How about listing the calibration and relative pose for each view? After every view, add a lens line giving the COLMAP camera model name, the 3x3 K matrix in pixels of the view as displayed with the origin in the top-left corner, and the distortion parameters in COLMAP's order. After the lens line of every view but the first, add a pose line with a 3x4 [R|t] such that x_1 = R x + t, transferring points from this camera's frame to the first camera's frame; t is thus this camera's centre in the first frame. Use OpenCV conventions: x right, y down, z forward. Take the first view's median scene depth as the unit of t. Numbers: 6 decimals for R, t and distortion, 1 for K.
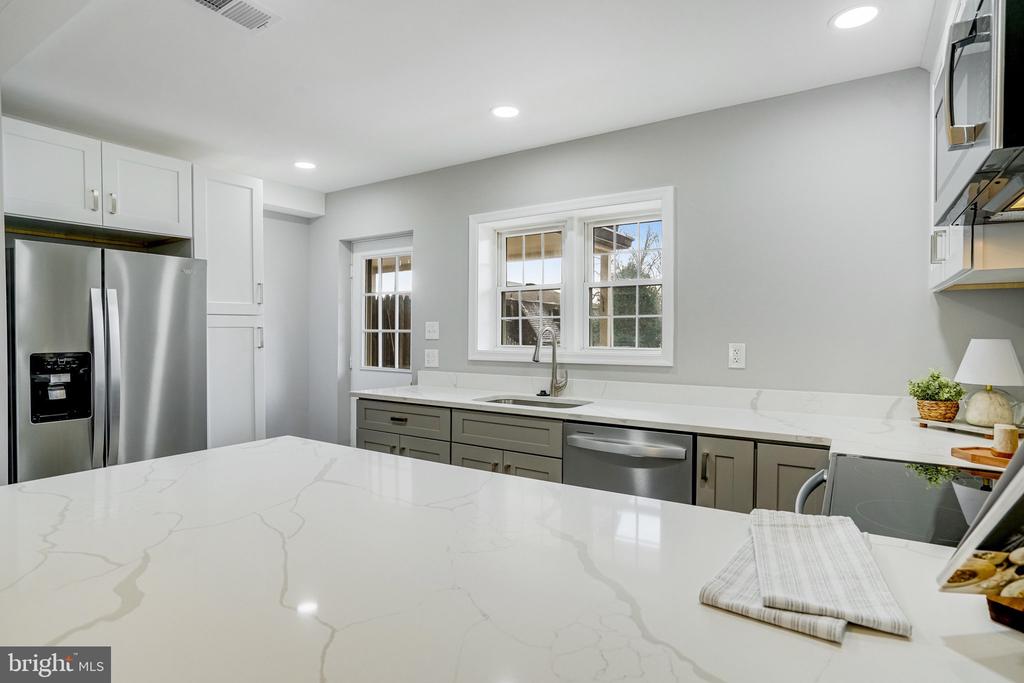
lens RADIAL K [[529.1, 0, 487.3], [0, 529.1, 338.8], [0, 0, 1]] dist [-0.026177, 0.021062]
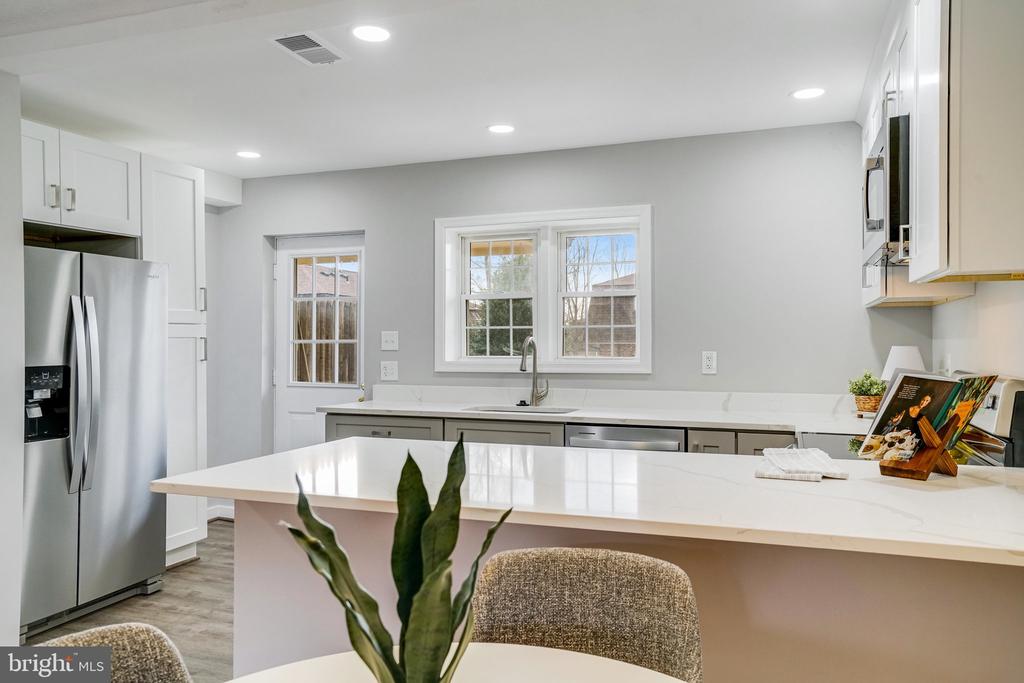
lens RADIAL K [[736.1, 0, 474.2], [0, 736.1, 342.2], [0, 0, 1]] dist [0.031675, 0.003067]
pose [[0.978904, -0.002914, 0.204302, -0.270603], [0.005633, 0.999903, -0.012725, 0.005139], [-0.204245, 0.013607, 0.978825, -0.344577]]
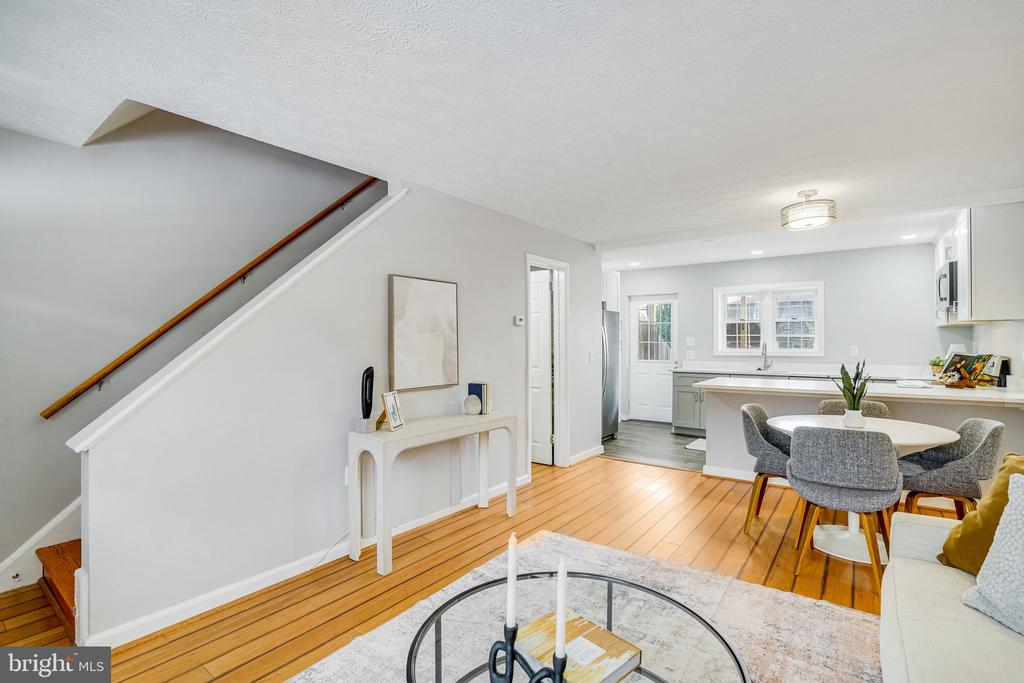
lens RADIAL K [[436.4, 0, 548.0], [0, 436.4, 343.9], [0, 0, 1]] dist [-0.000151, 0.000033]
pose [[0.999562, -0.003829, -0.029348, -0.747809], [0.003584, 0.999958, -0.008398, 0.007291], [0.029378, 0.008289, 0.999534, -0.896075]]
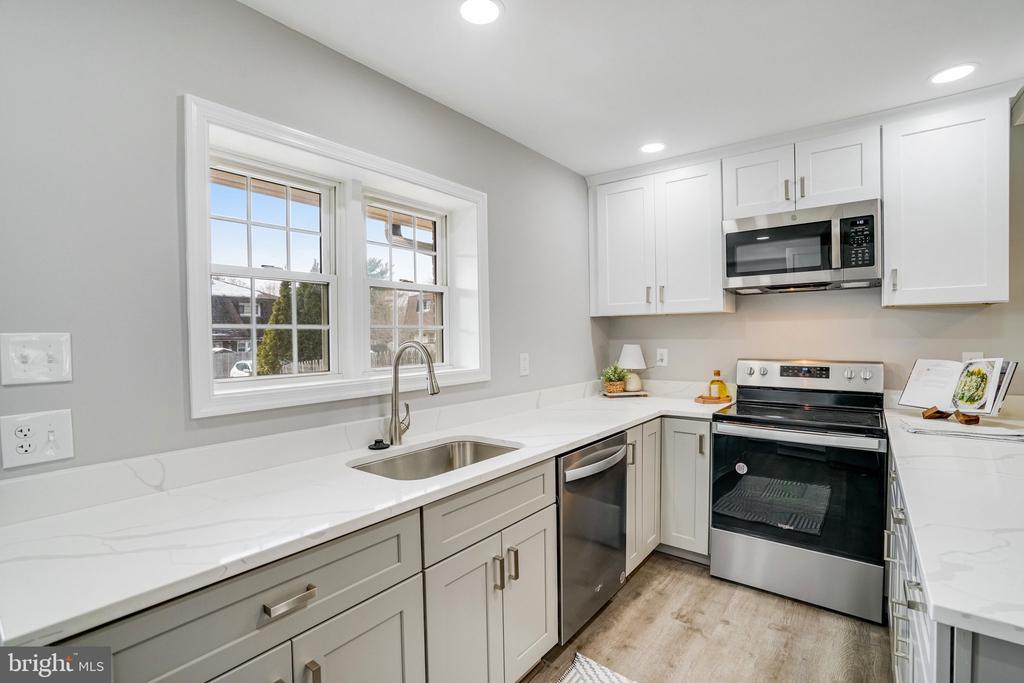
lens RADIAL K [[481.8, 0, 512.0], [0, 481.8, 341.5], [0, 0, 1]] dist [-0.052614, 0.015508]
pose [[0.054776, -0.015803, 0.998374, -0.474354], [0.023060, 0.999628, 0.014558, -0.028102], [-0.998232, 0.022225, 0.055120, 0.813022]]
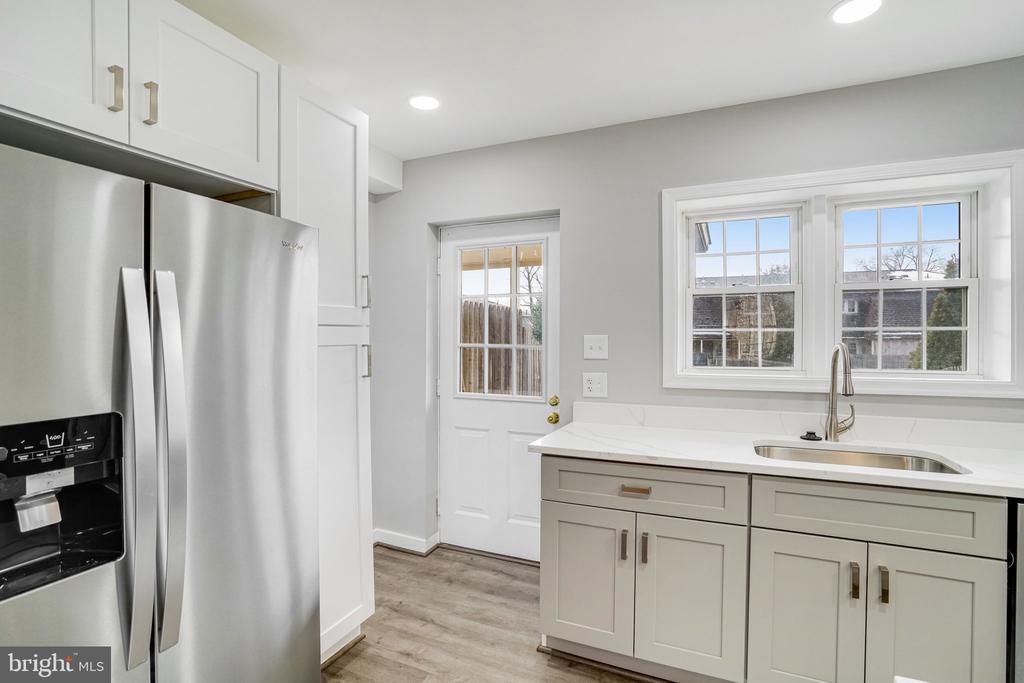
lens RADIAL K [[481.8, 0, 512.0], [0, 481.8, 341.5], [0, 0, 1]] dist [-0.052614, 0.015508]
pose [[0.981409, -0.004561, 0.191873, -0.417892], [0.005657, 0.999971, -0.005162, -0.024398], [-0.191843, 0.006152, 0.981406, 0.453641]]
